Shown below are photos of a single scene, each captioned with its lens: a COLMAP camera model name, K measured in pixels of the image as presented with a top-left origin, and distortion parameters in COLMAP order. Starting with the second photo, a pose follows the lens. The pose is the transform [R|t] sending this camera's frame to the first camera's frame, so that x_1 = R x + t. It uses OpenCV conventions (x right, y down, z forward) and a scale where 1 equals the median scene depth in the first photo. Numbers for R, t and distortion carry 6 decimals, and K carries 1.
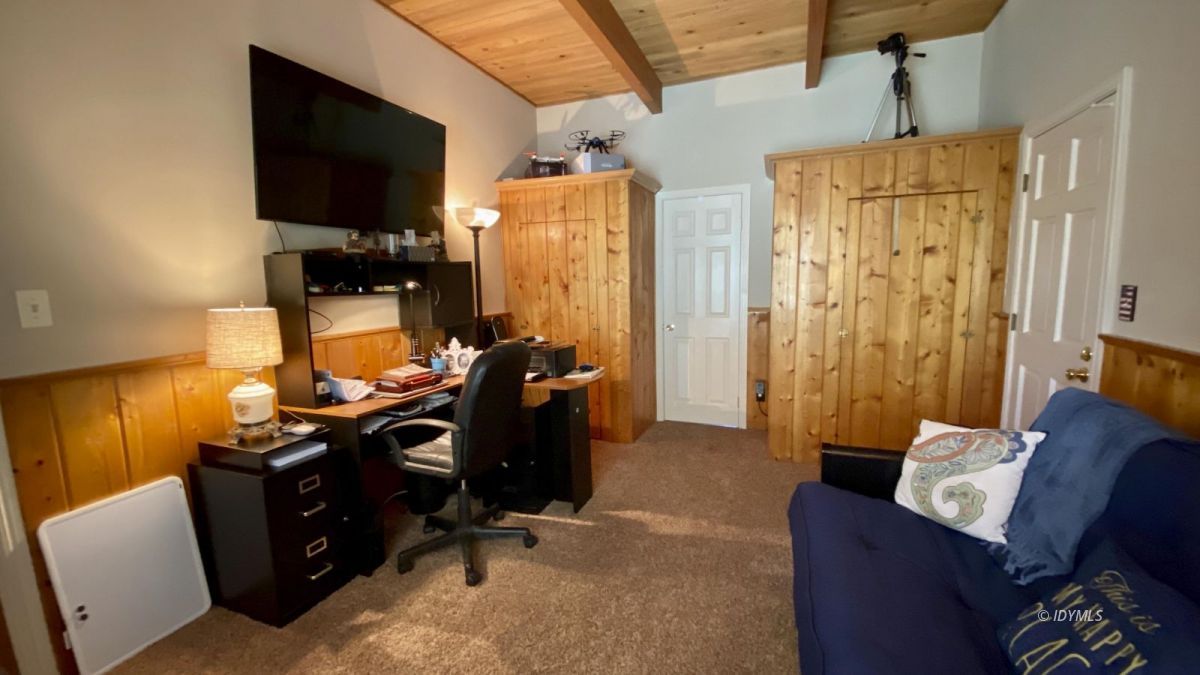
lens RADIAL K [[484.5, 0, 596.7], [0, 484.5, 338.5], [0, 0, 1]] dist [0.026345, -0.022790]
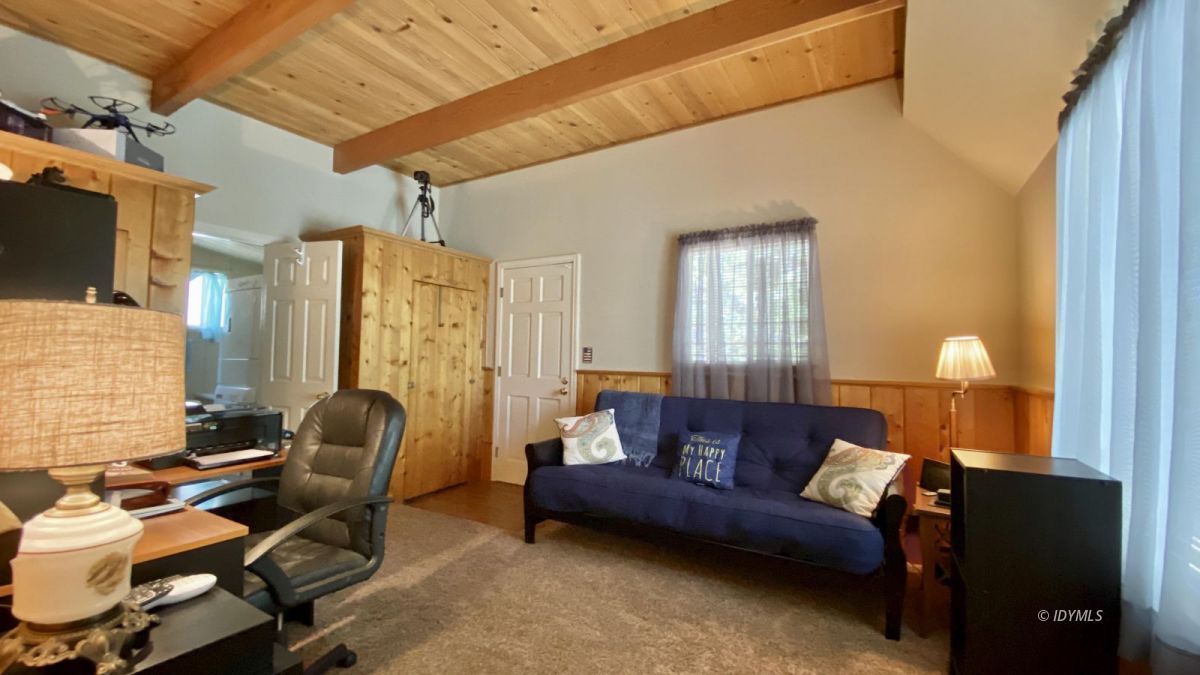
lens RADIAL K [[484.5, 0, 596.7], [0, 484.5, 338.5], [0, 0, 1]] dist [0.026345, -0.022790]
pose [[0.151559, 0.067666, 0.986129, -0.664007], [0.107378, 0.990623, -0.084477, 0.026774], [-0.982598, 0.118692, 0.142872, 0.359789]]
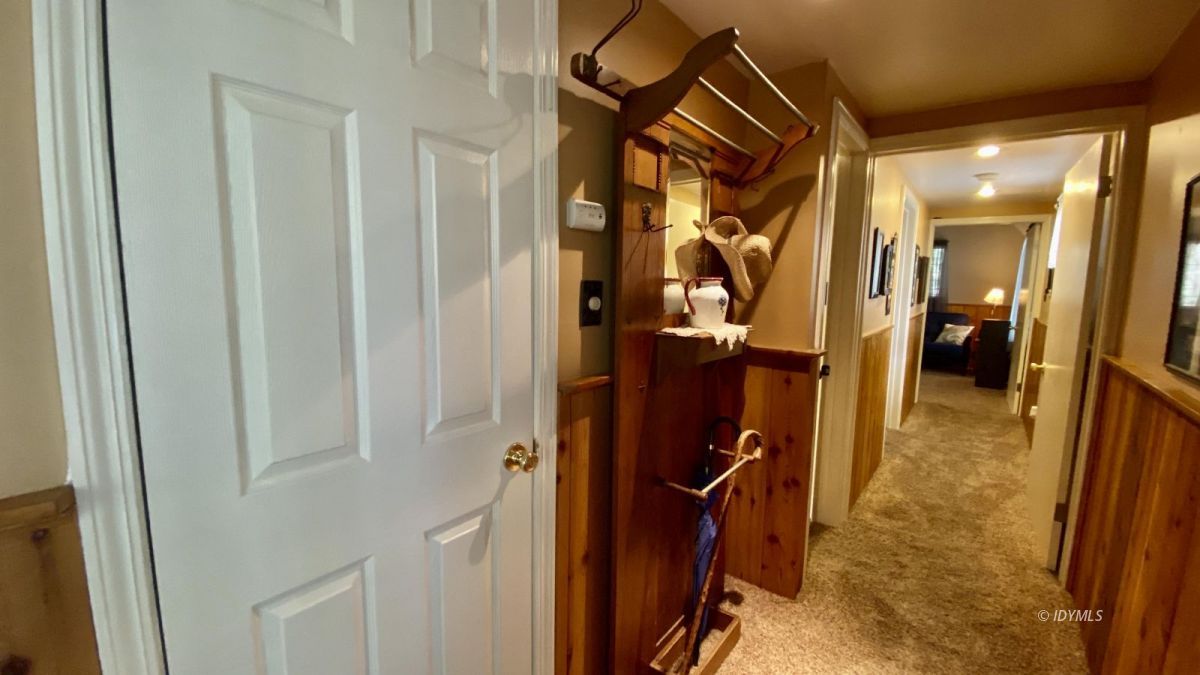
lens RADIAL K [[484.5, 0, 596.7], [0, 484.5, 338.5], [0, 0, 1]] dist [0.026345, -0.022790]
pose [[0.256190, -0.085037, 0.962879, -2.922580], [0.102653, 0.992883, 0.060375, -0.104266], [-0.961160, 0.083375, 0.263096, 1.298905]]
